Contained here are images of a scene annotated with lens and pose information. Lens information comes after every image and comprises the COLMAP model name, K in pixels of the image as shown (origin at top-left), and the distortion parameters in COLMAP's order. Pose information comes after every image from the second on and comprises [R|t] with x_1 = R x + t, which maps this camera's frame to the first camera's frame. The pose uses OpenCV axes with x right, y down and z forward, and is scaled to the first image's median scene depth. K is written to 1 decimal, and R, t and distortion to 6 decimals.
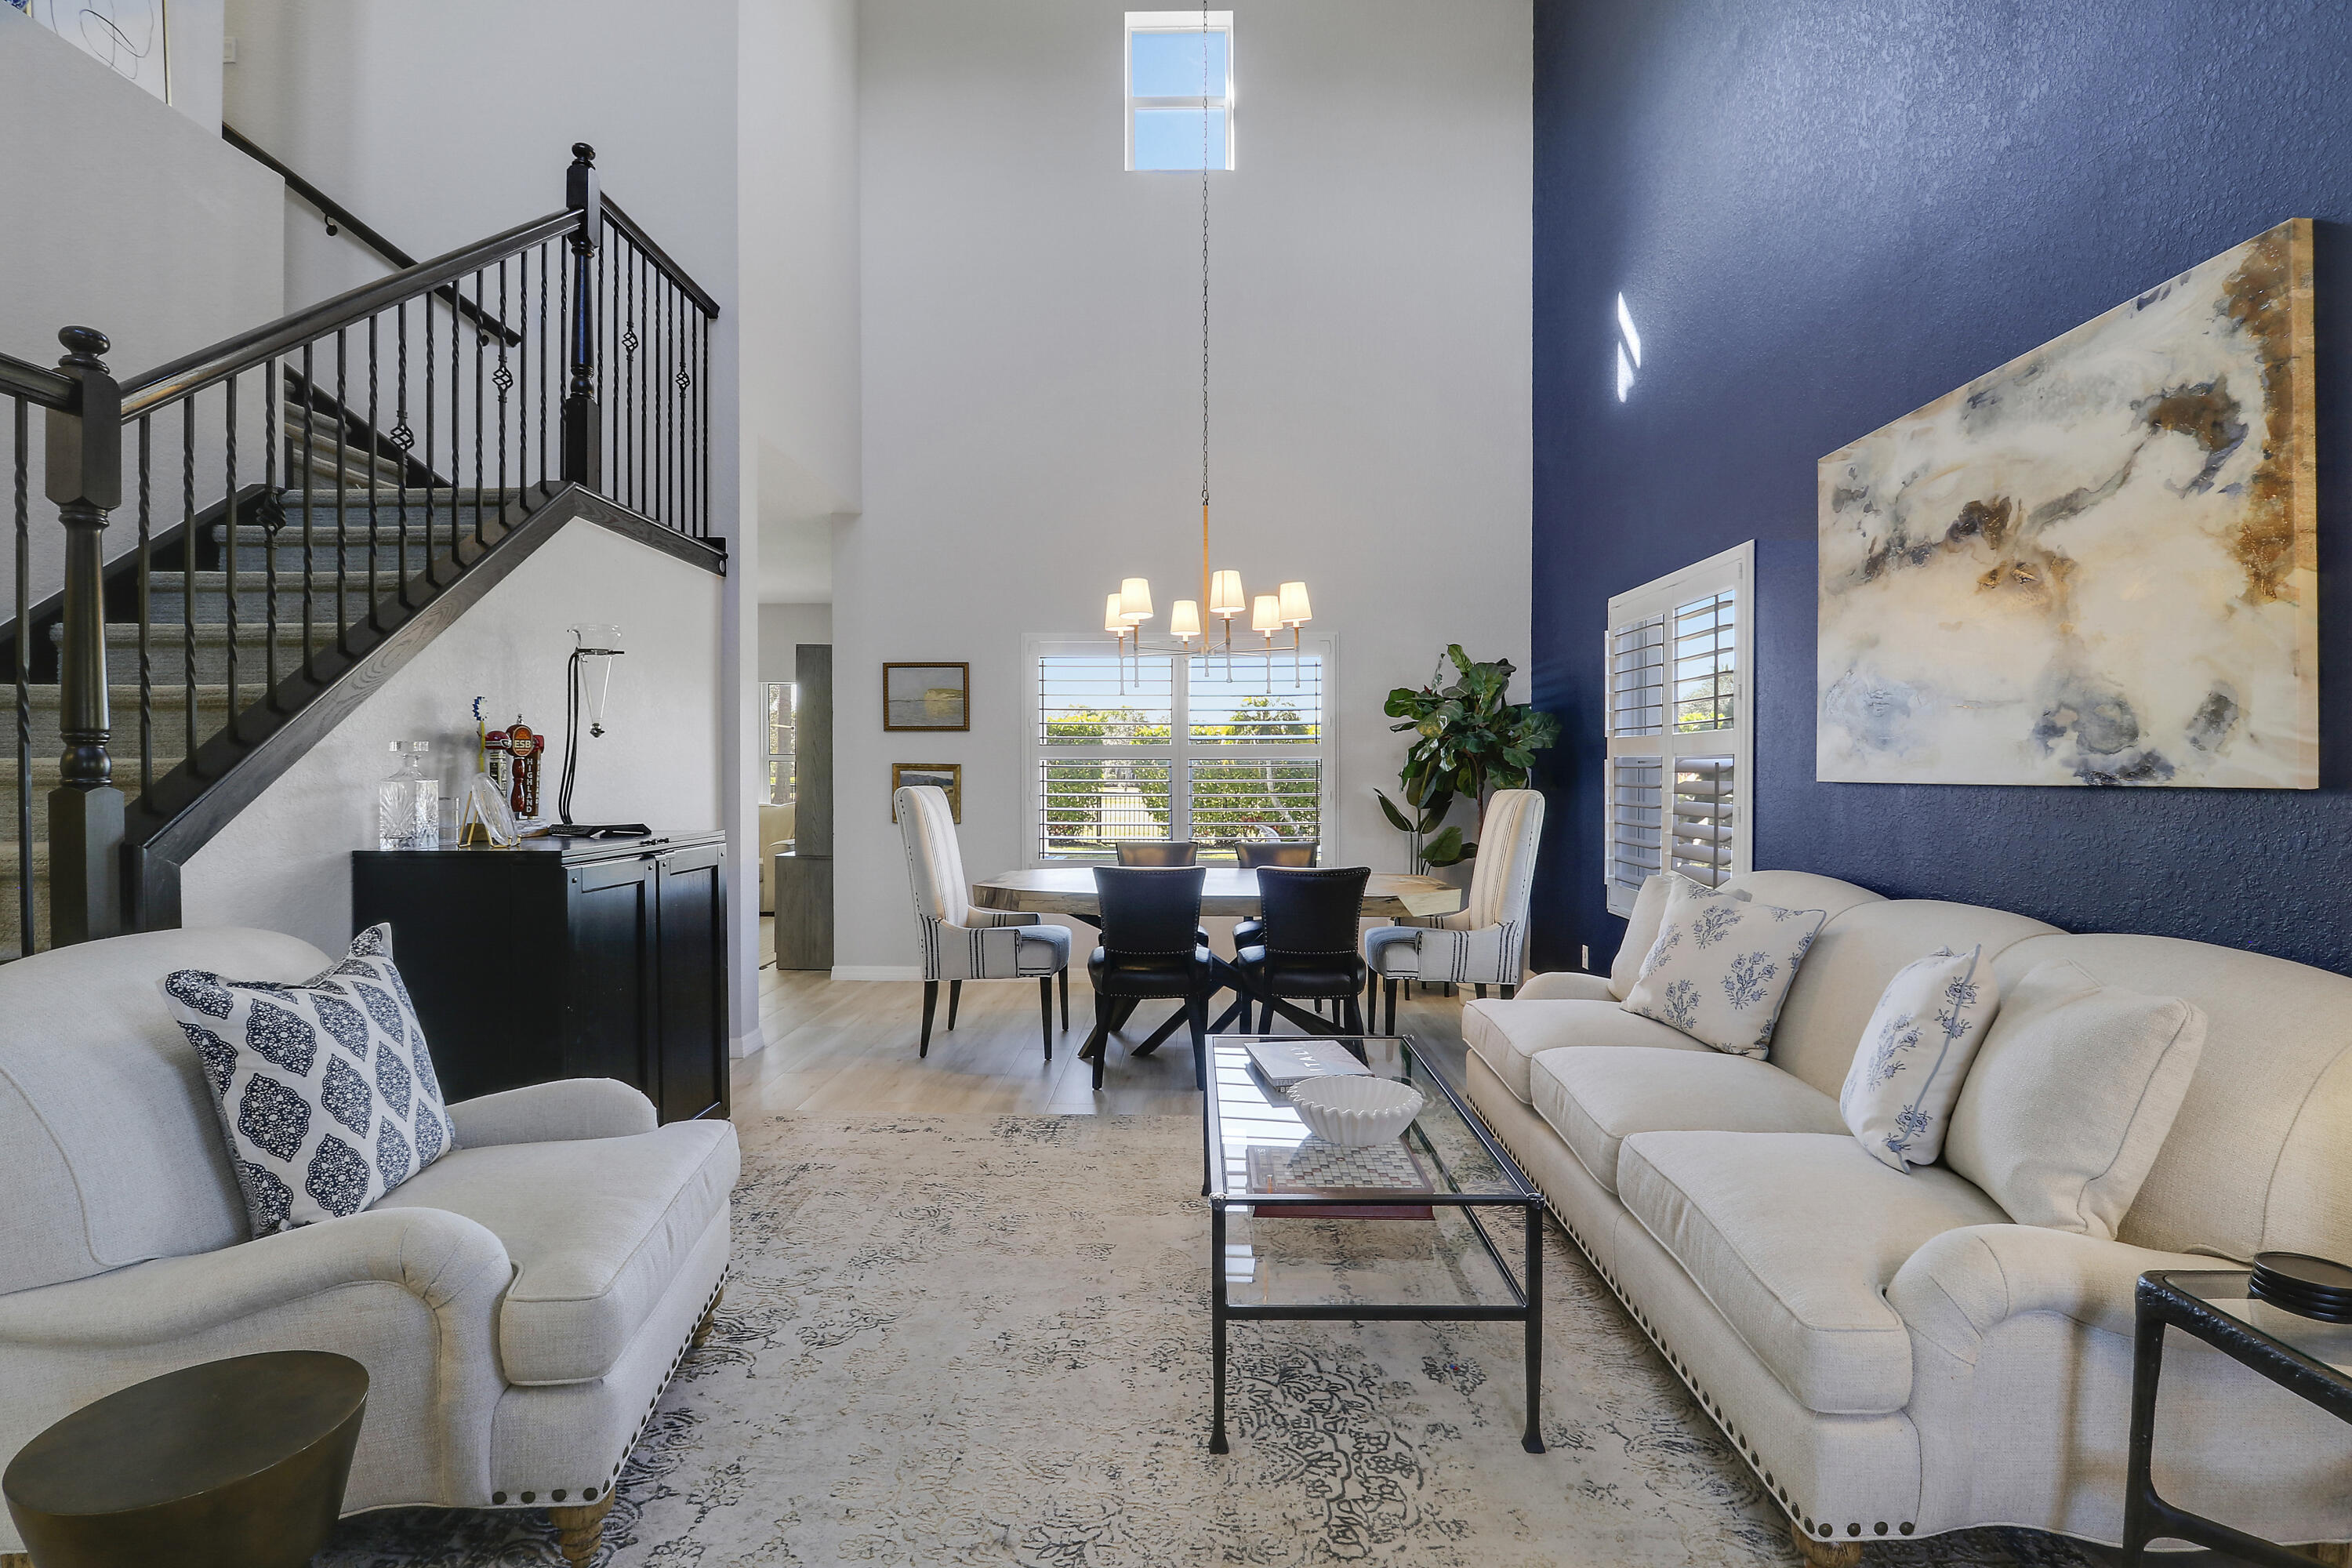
lens RADIAL K [[1097.6, 0, 1167.7], [0, 1097.6, 771.9], [0, 0, 1]] dist [0.003259, -0.009140]
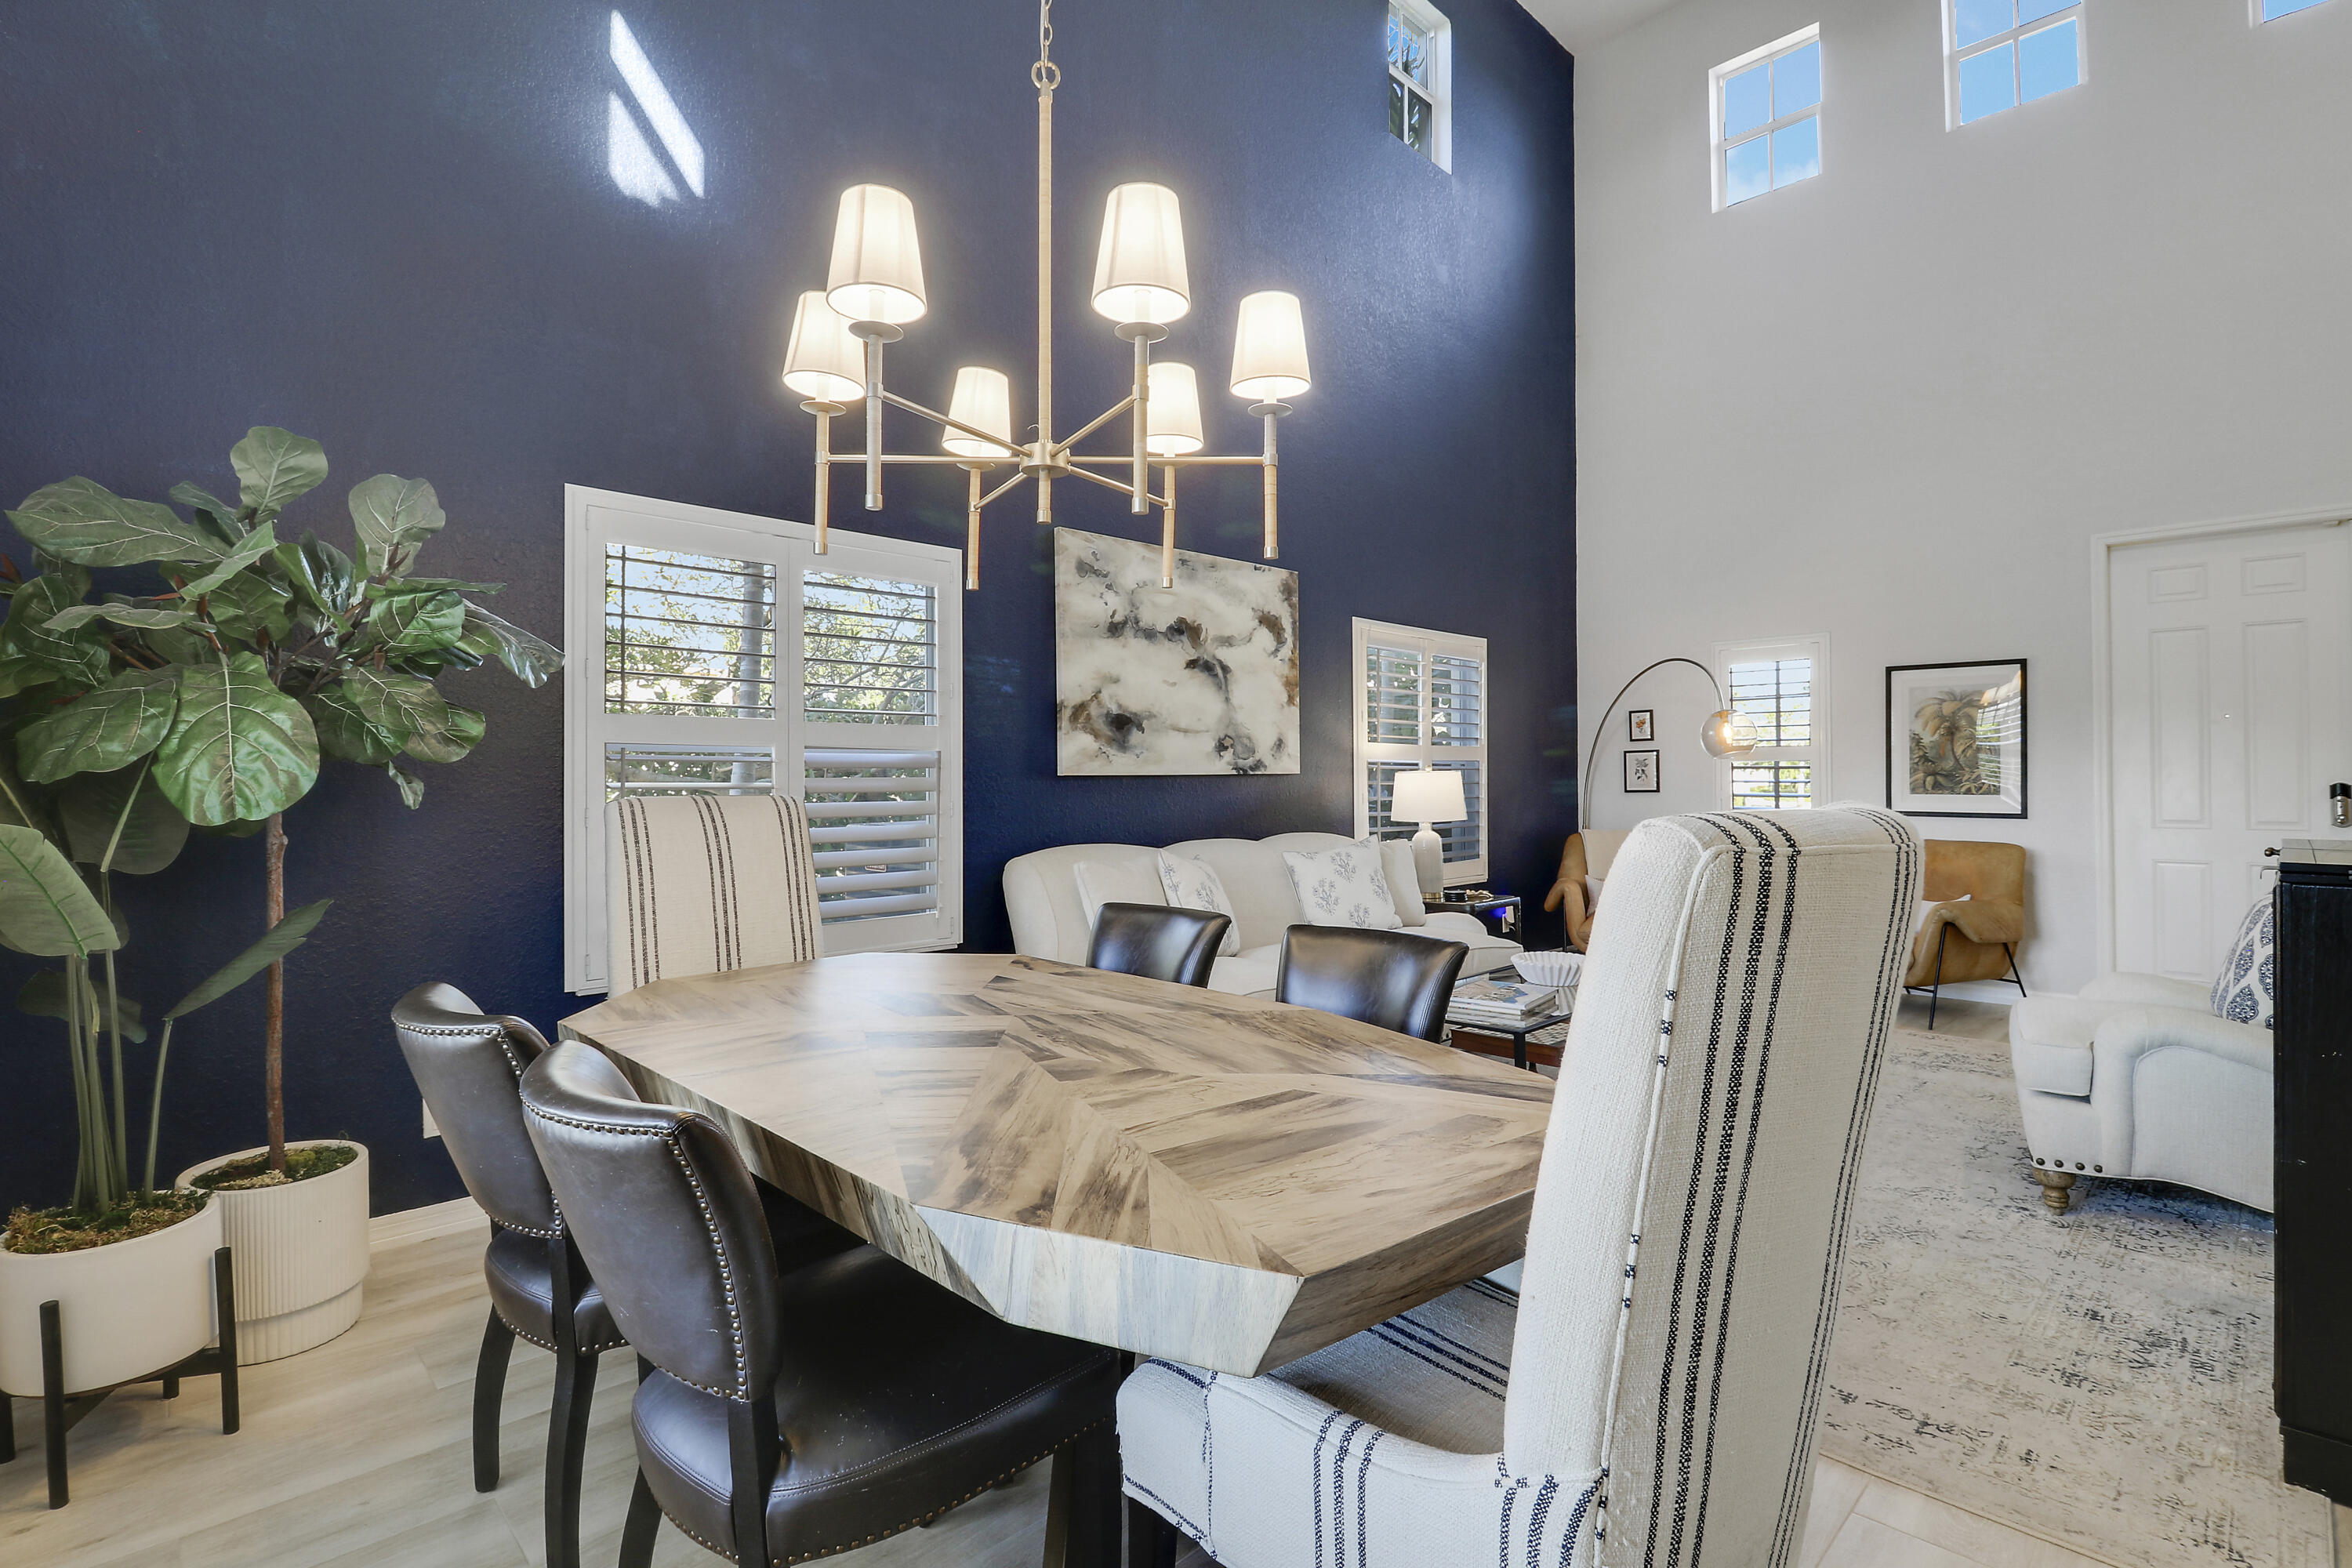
lens RADIAL K [[1097.6, 0, 1173.4], [0, 1097.6, 786.1], [0, 0, 1]] dist [0.003259, -0.009140]
pose [[-0.716948, -0.002635, 0.697121, -0.465366], [0.006284, 0.999928, 0.010242, 0.010537], [-0.697098, 0.011724, -0.716880, 2.093068]]
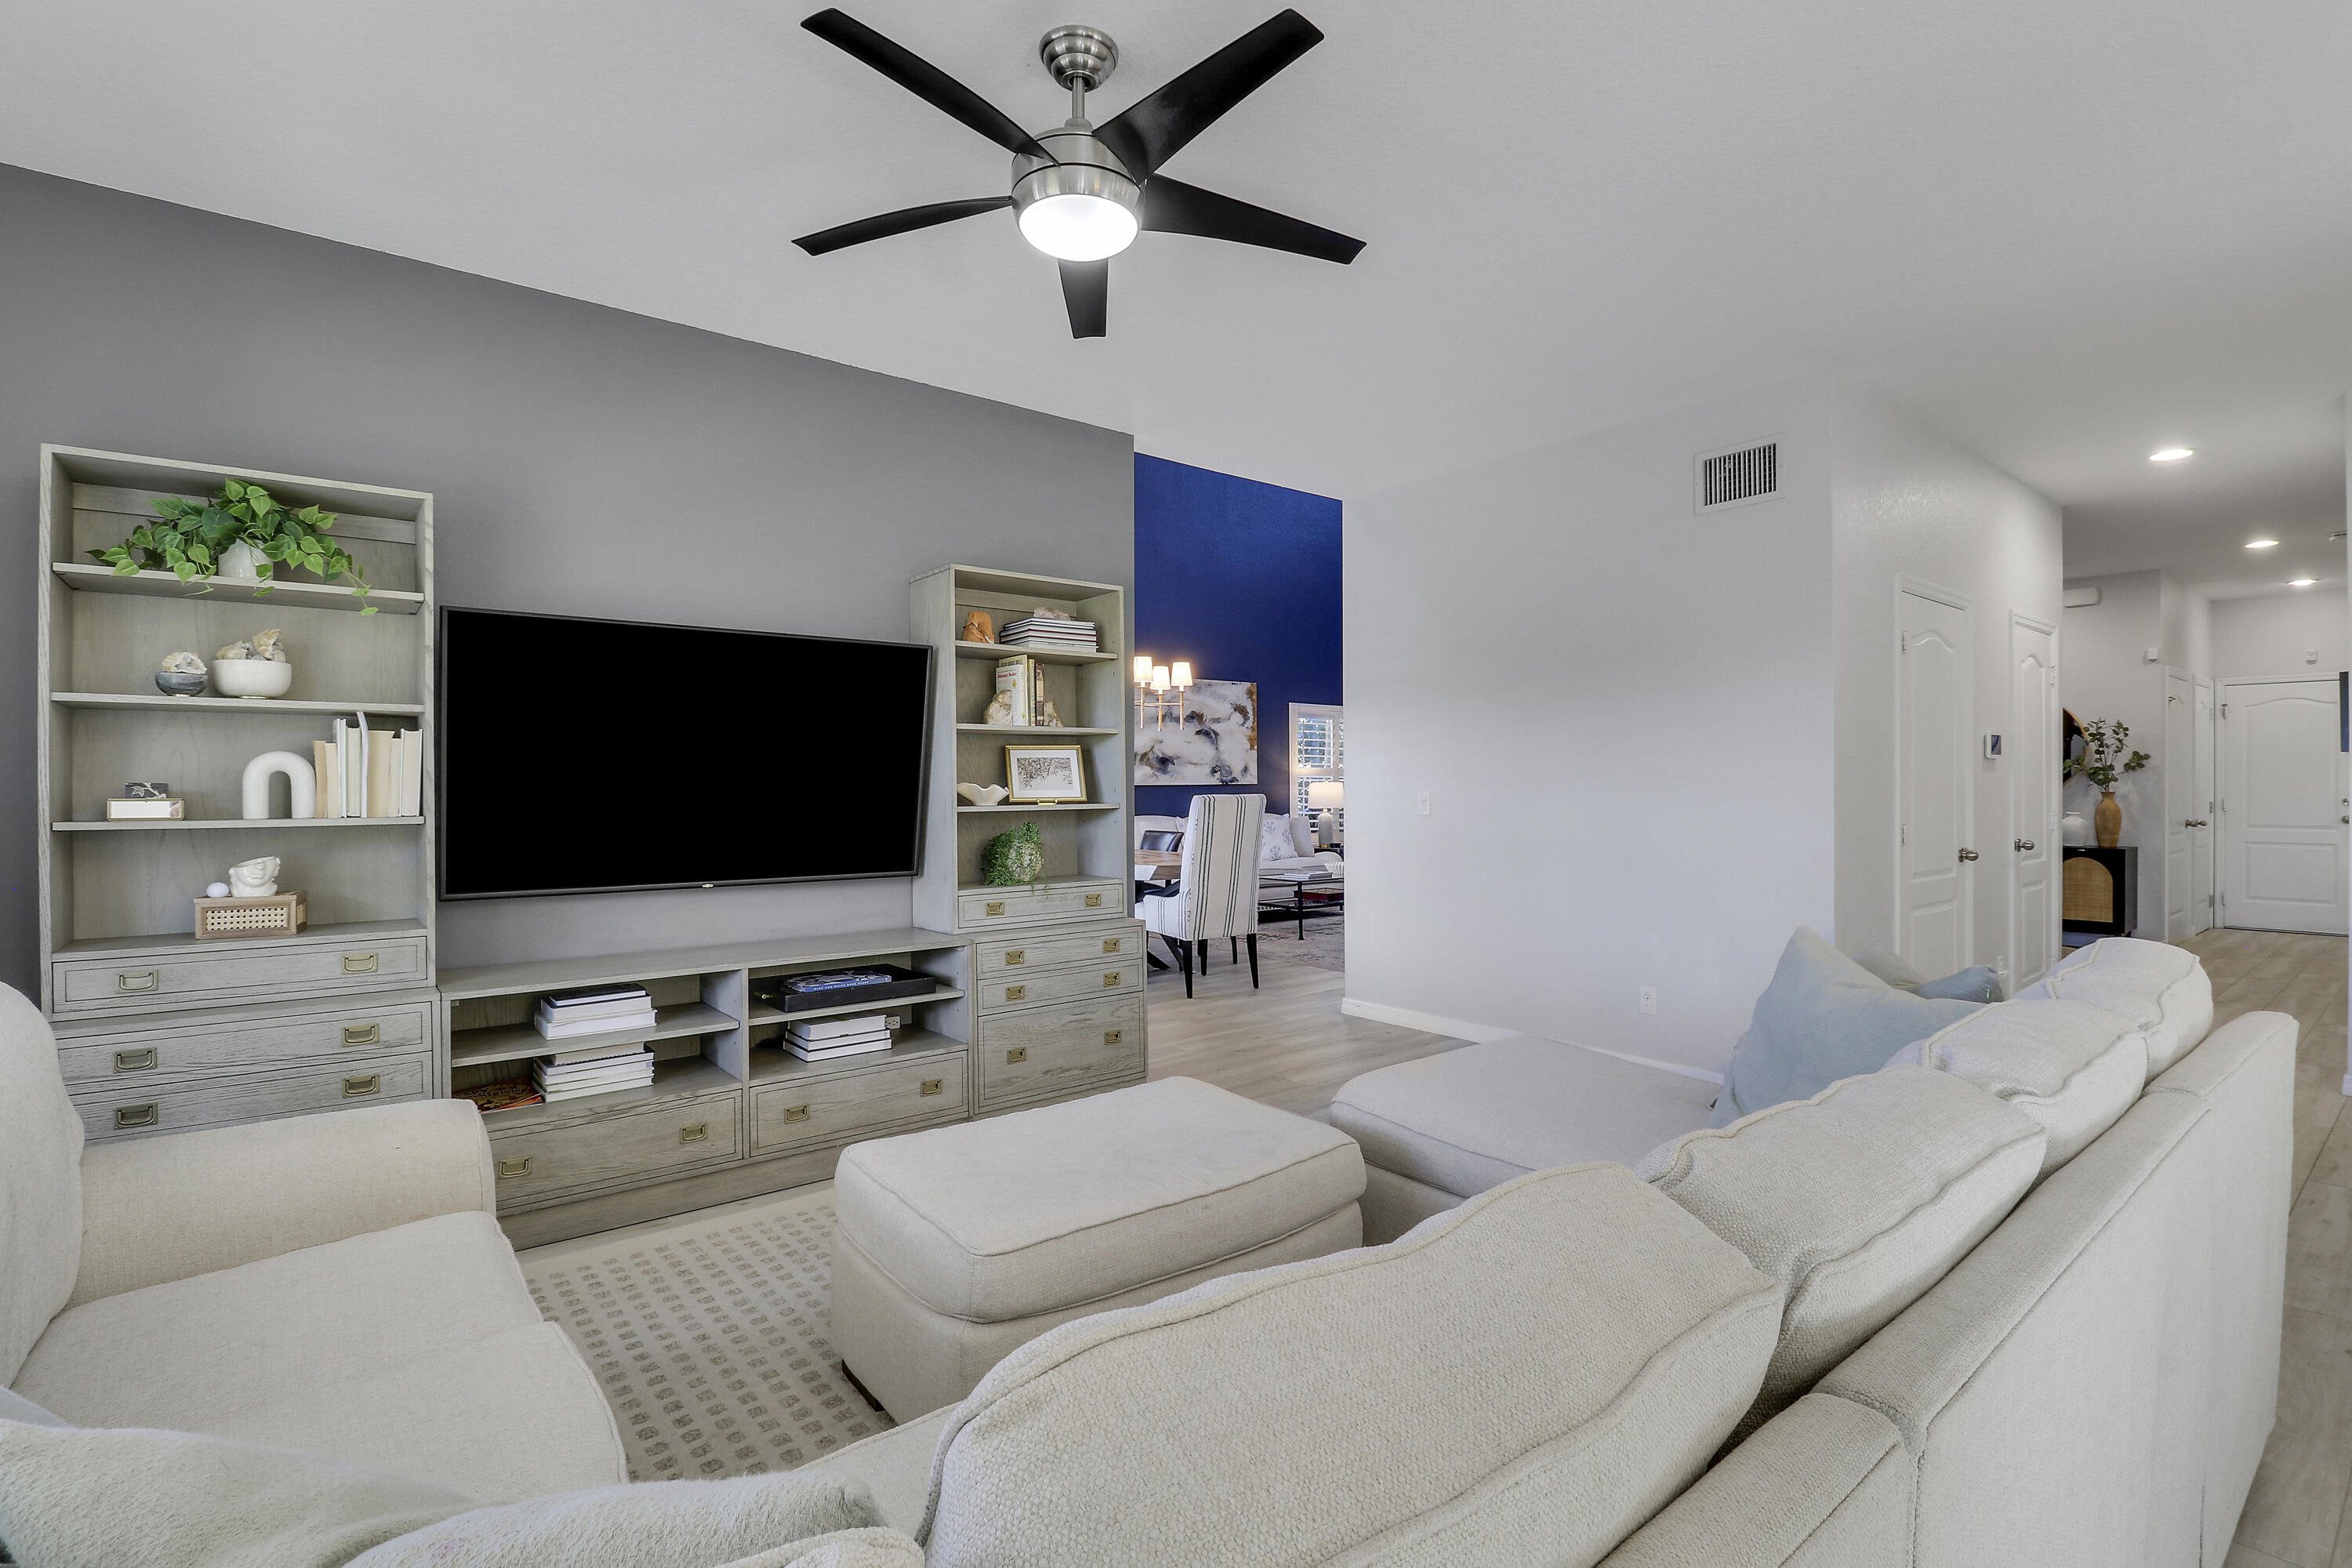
lens RADIAL K [[1097.6, 0, 1200.4], [0, 1097.6, 785.7], [0, 0, 1]] dist [0.003259, -0.009140]
pose [[-0.669294, -0.000510, 0.742998, -1.922714], [0.005909, 0.999964, 0.006009, -0.007438], [-0.742974, 0.008412, -0.669267, 3.212897]]
